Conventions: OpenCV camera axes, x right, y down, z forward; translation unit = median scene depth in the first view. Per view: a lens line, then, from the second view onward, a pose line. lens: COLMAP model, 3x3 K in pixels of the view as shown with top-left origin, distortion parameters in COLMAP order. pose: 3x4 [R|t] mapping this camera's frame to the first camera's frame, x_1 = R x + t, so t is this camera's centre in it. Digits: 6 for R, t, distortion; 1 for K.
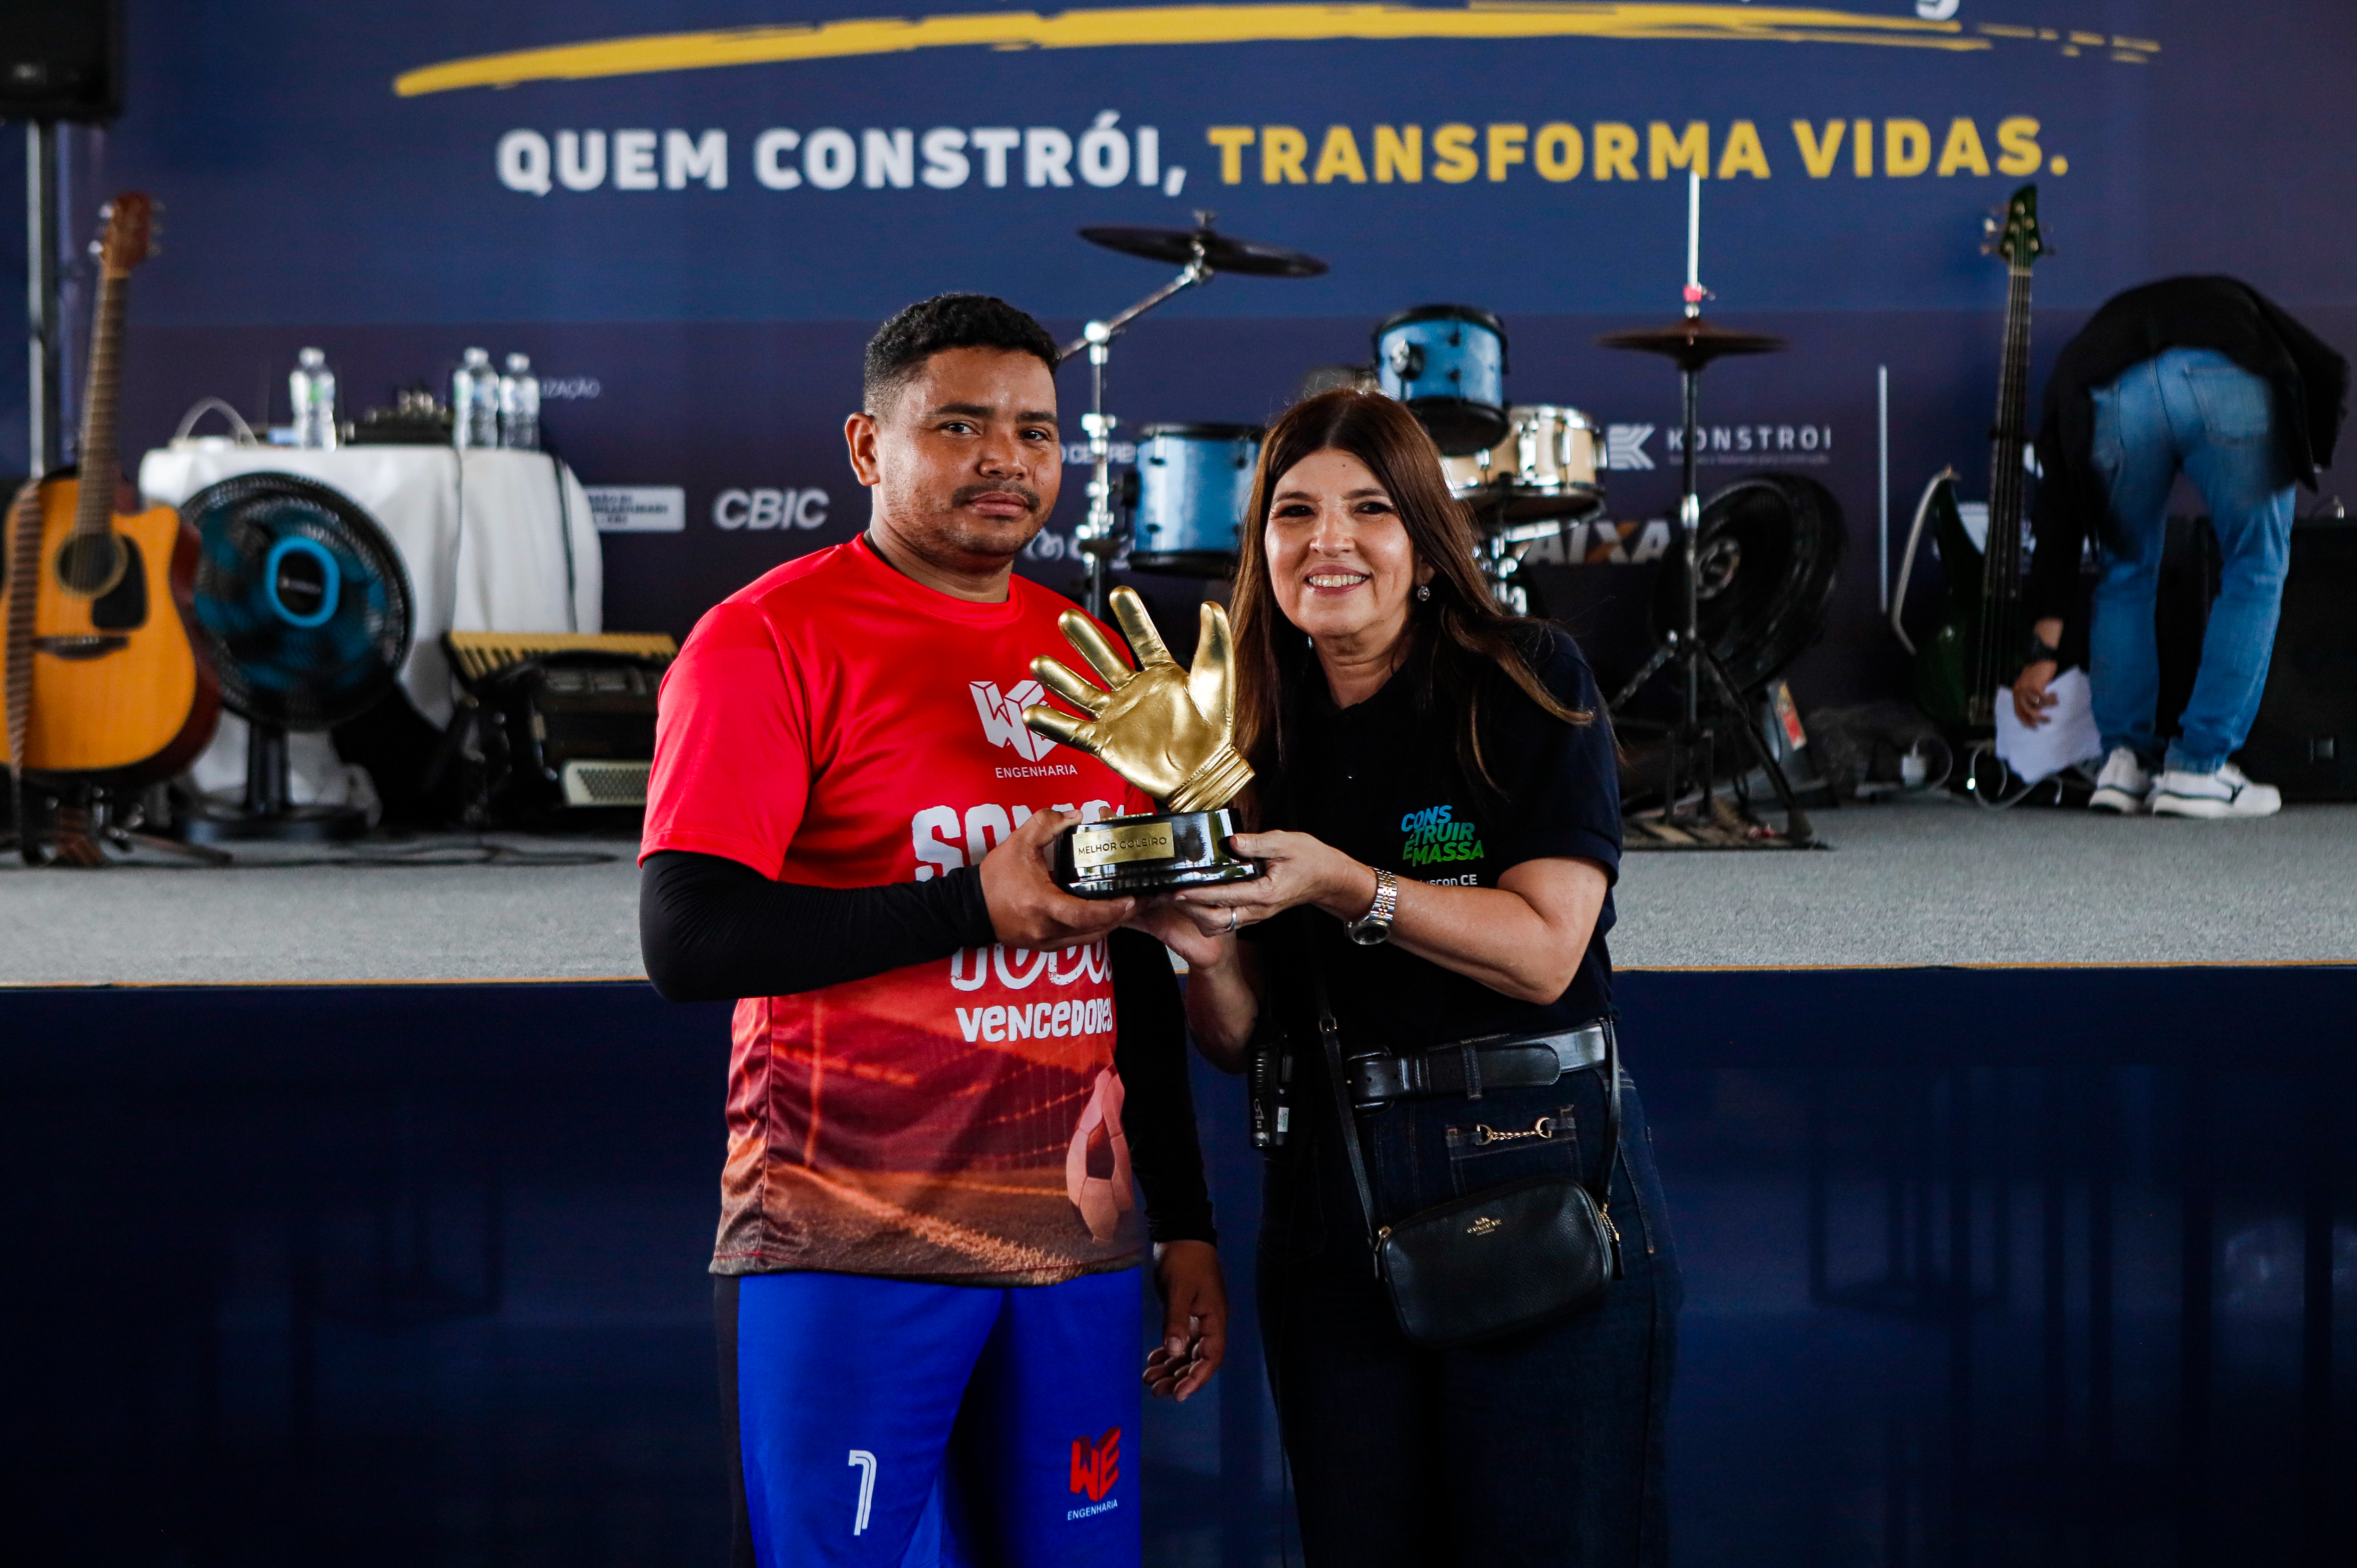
lens RADIAL K [[4262.2, 0, 1180.5], [0, 4262.2, 798.3], [0, 0, 1]] dist [-0.005490, 0.000000]
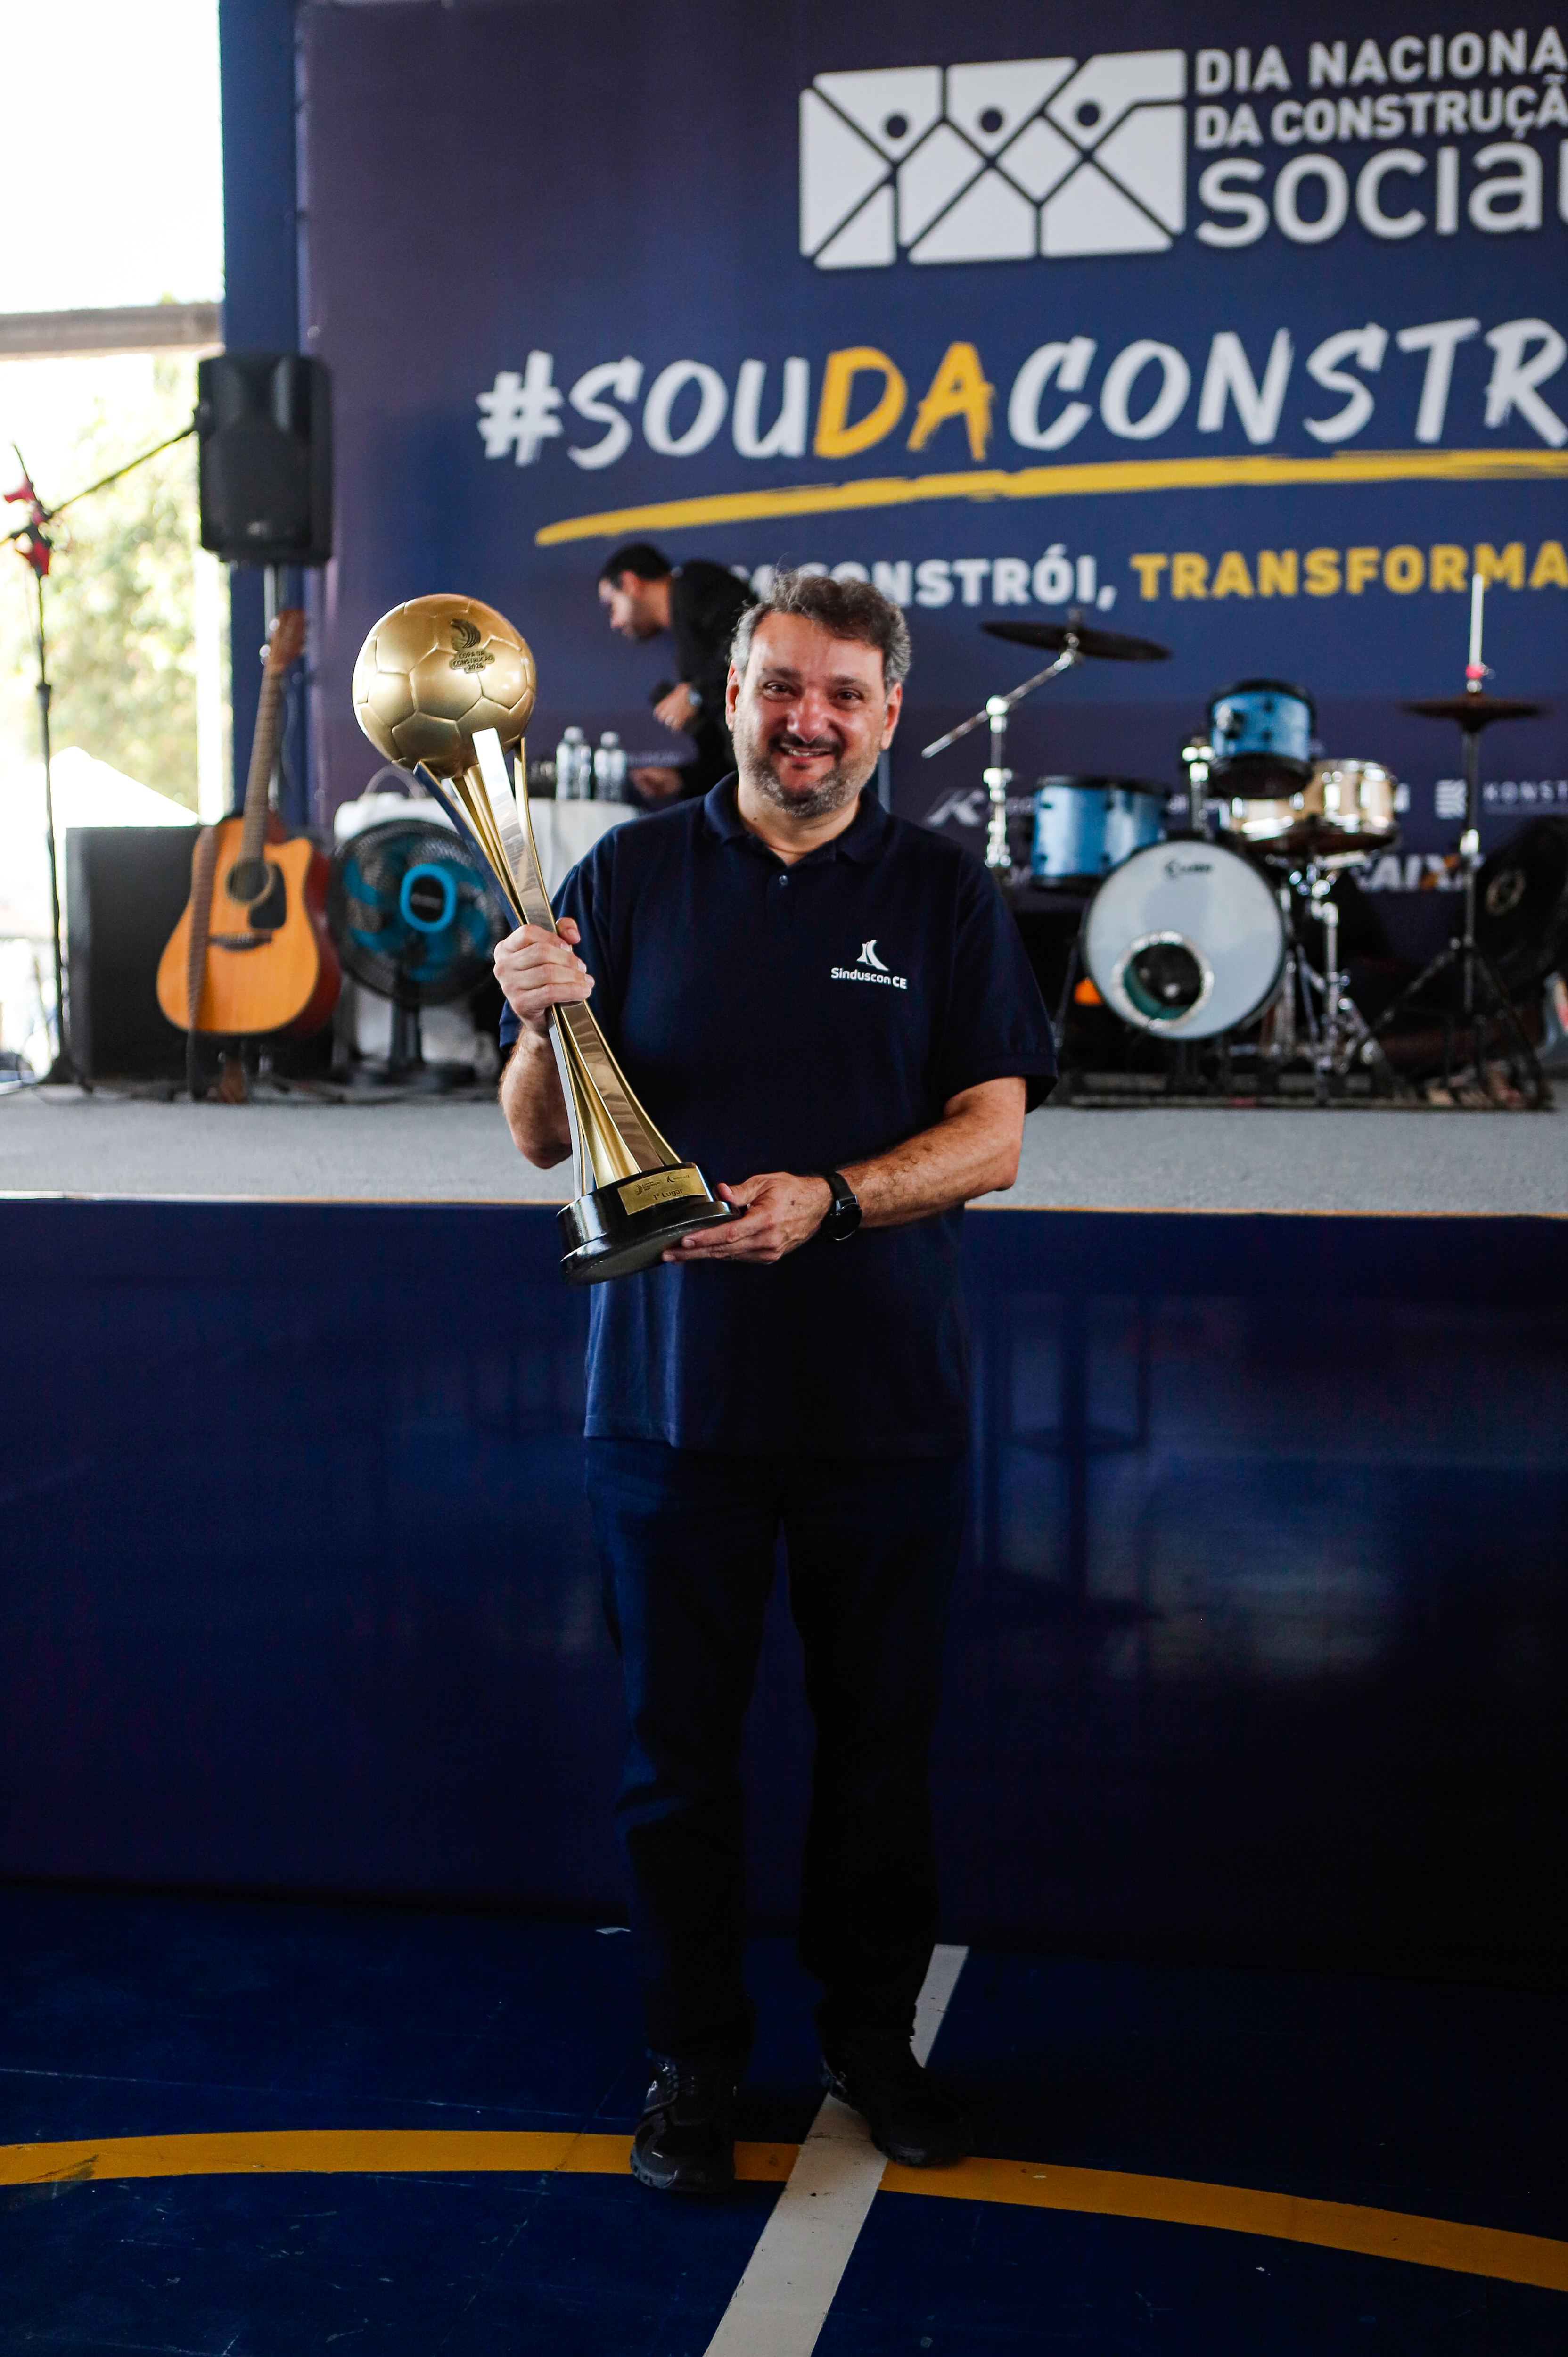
lens RADIAL K [[2824.1, 0, 749.9], [0, 2824.1, 1206.8], [0, 0, 1]] dist [-0.011031, 0.000000]
pose [[0.980647, 0.023588, -0.194357, 0.065285], [-0.013378, 0.998469, 0.053676, -0.001615], [0.195326, -0.050037, 0.979461, 0.112199]]
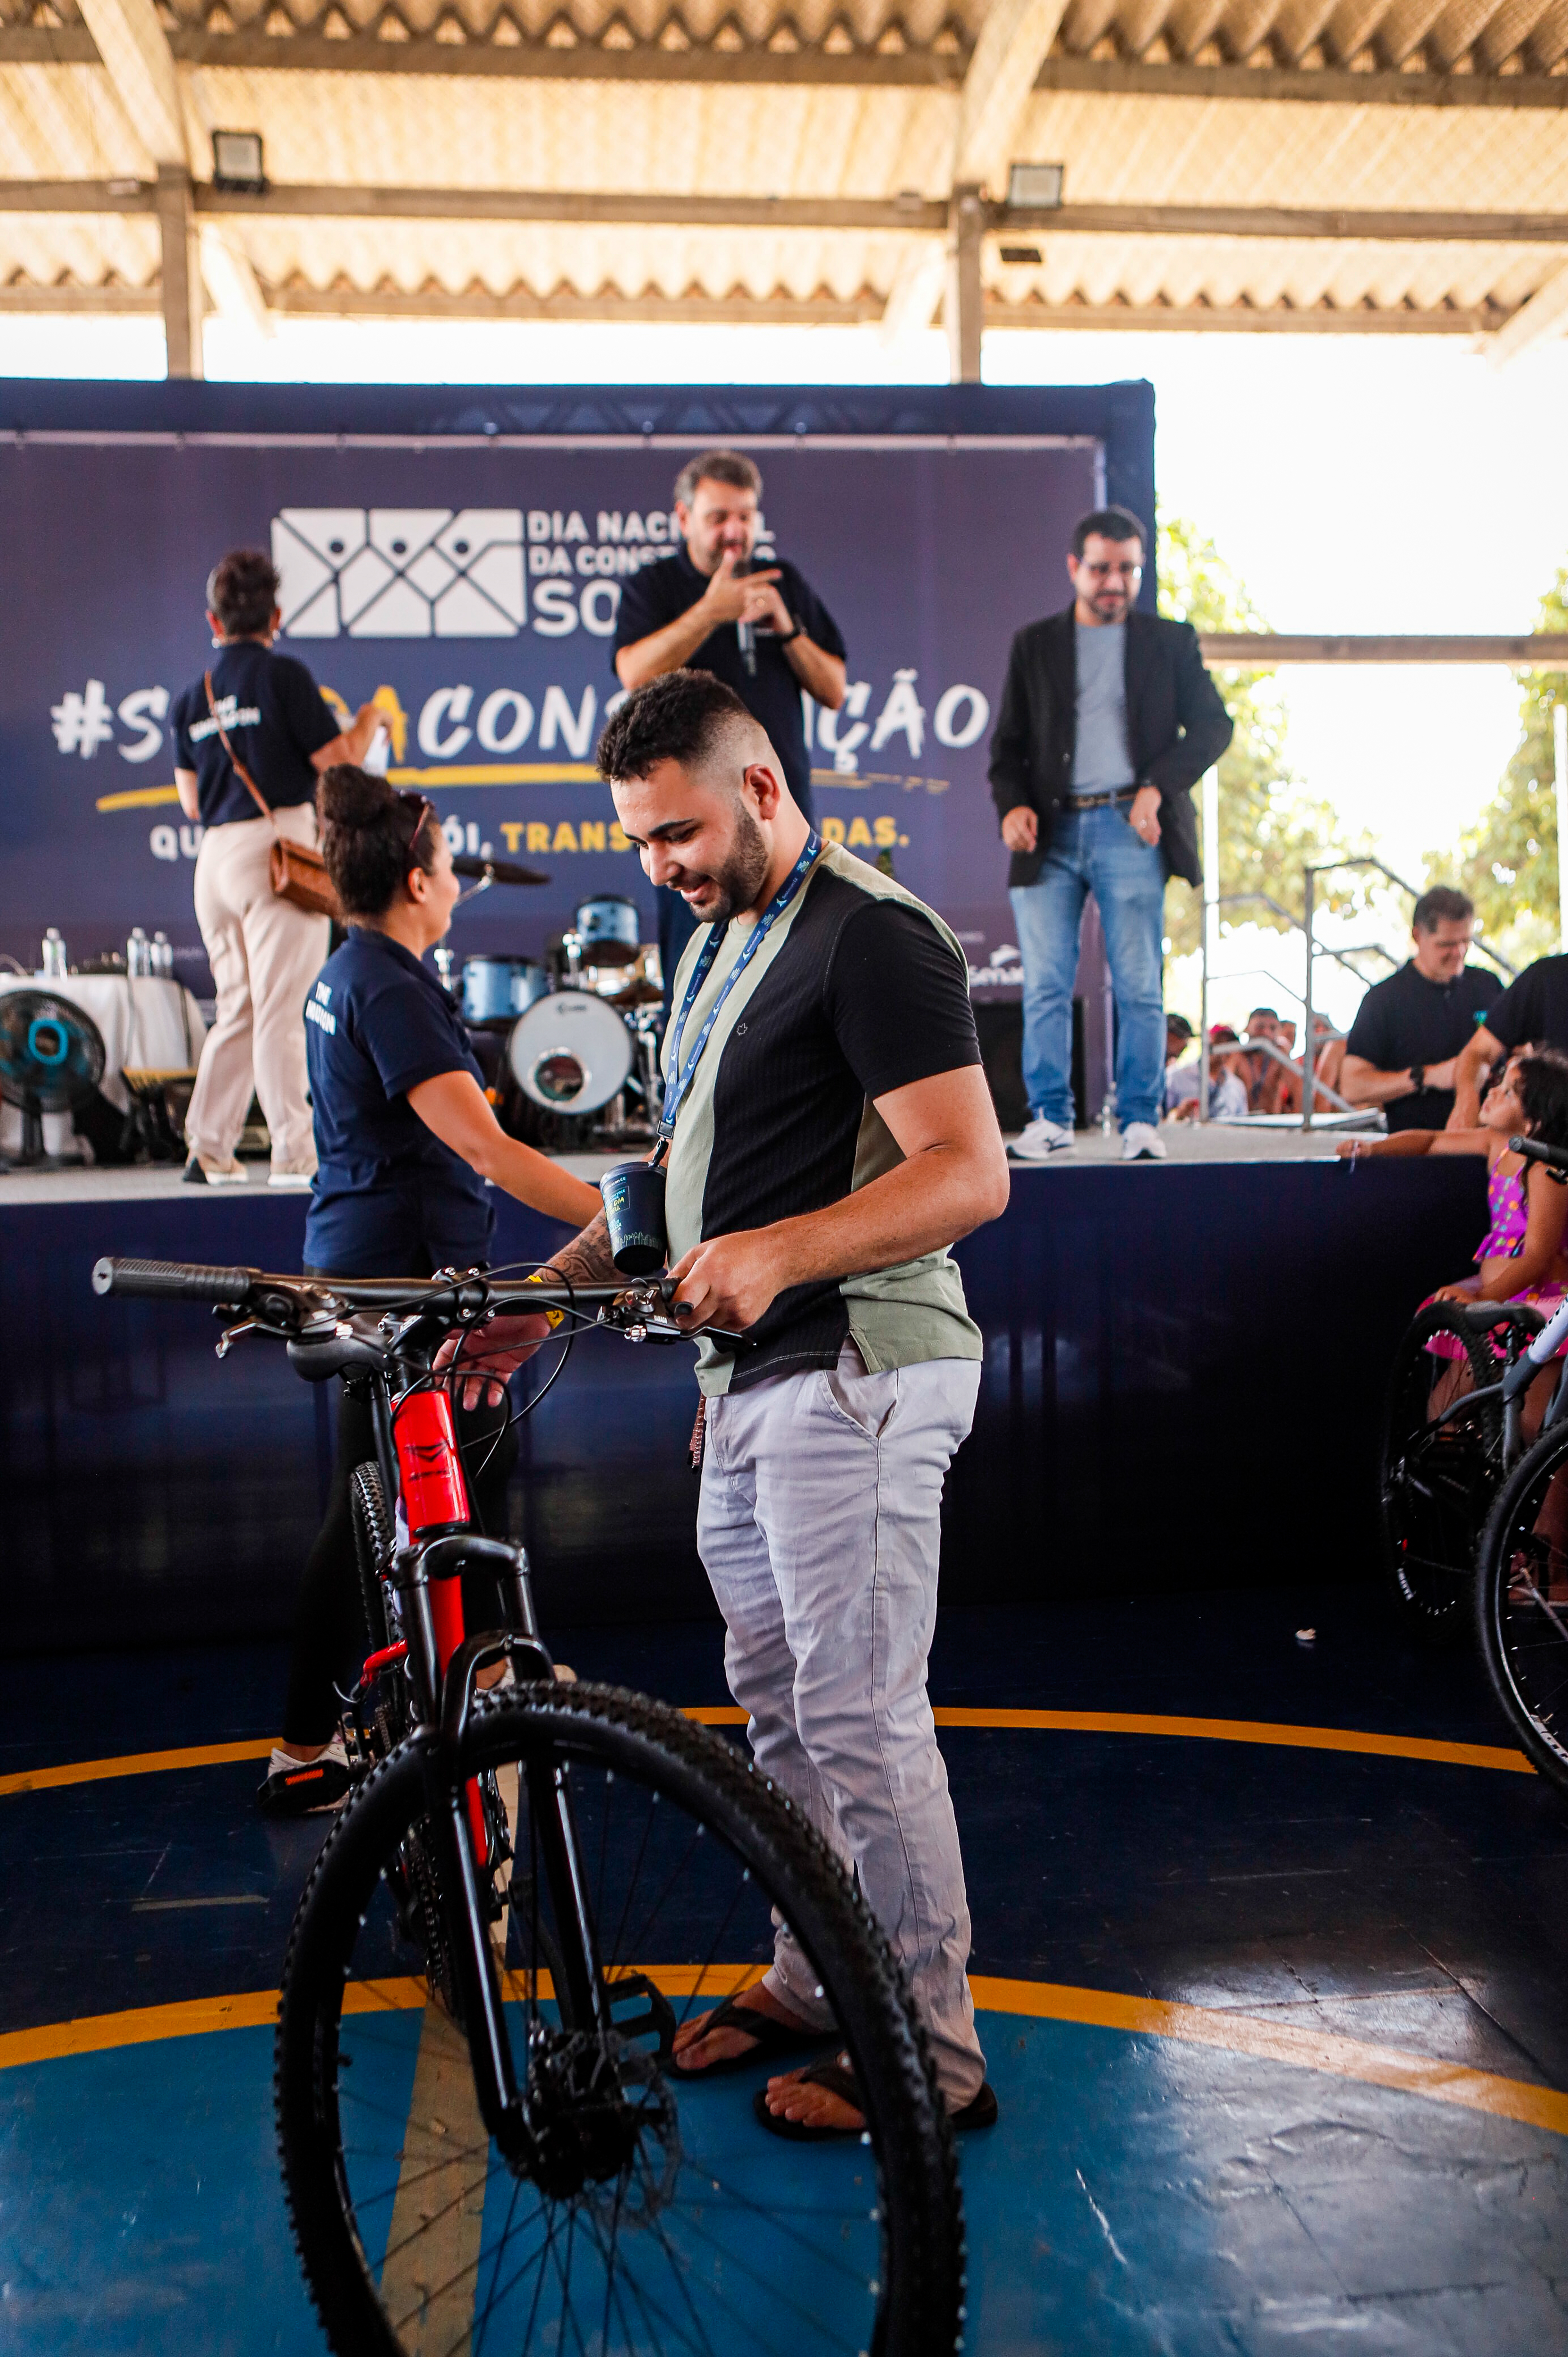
lens RADIAL K [[1969.4, 0, 779.8], [0, 1969.4, 1194.7], [0, 0, 1]] dist [-0.008037, 0.019862]
pose [[0.992219, -0.025402, 0.121888, 0.019880], [0.025454, 0.999675, 0.001134, 0.026122], [-0.121877, 0.001977, 0.992543, 0.028239]]
